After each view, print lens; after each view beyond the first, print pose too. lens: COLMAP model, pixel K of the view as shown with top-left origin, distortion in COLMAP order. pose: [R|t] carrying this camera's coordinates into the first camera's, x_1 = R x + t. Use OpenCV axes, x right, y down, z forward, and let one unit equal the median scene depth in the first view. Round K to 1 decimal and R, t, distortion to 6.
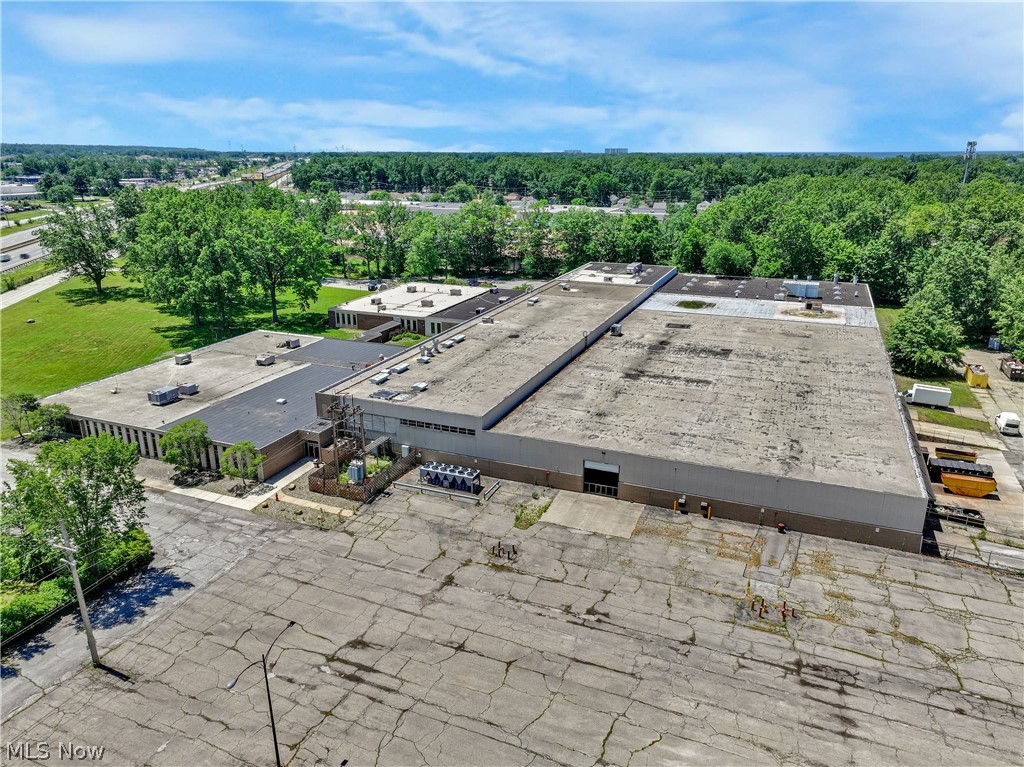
lens RADIAL K [[719.3, 0, 512.0], [0, 719.3, 383.5], [0, 0, 1]] dist [-0.006438, 0.023796]
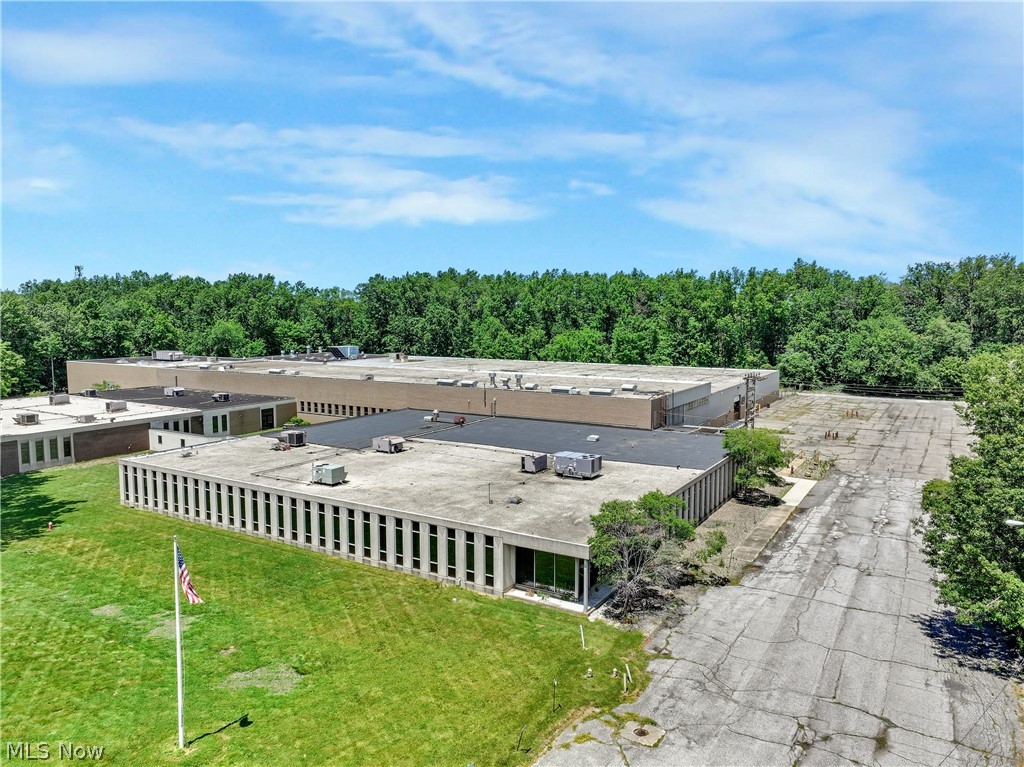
lens RADIAL K [[719.3, 0, 512.0], [0, 719.3, 383.5], [0, 0, 1]] dist [-0.006438, 0.023796]
pose [[0.150995, -0.096428, 0.983820, -1.268226], [0.305223, 0.951151, 0.046381, -0.108256], [-0.940234, 0.293281, 0.173051, 1.102016]]
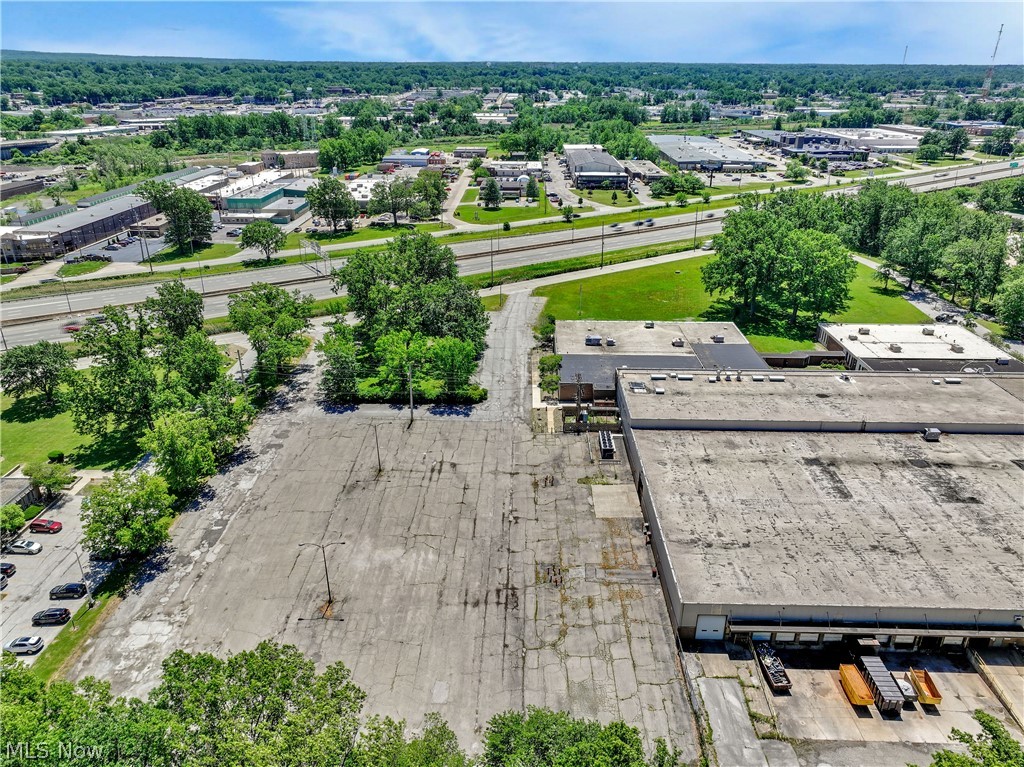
lens RADIAL K [[719.3, 0, 512.0], [0, 719.3, 383.5], [0, 0, 1]] dist [-0.006438, 0.023796]
pose [[0.367656, 0.377977, -0.849684, 1.124395], [-0.293714, 0.914104, 0.279544, -0.370554], [0.882361, 0.146788, 0.447093, 0.087811]]
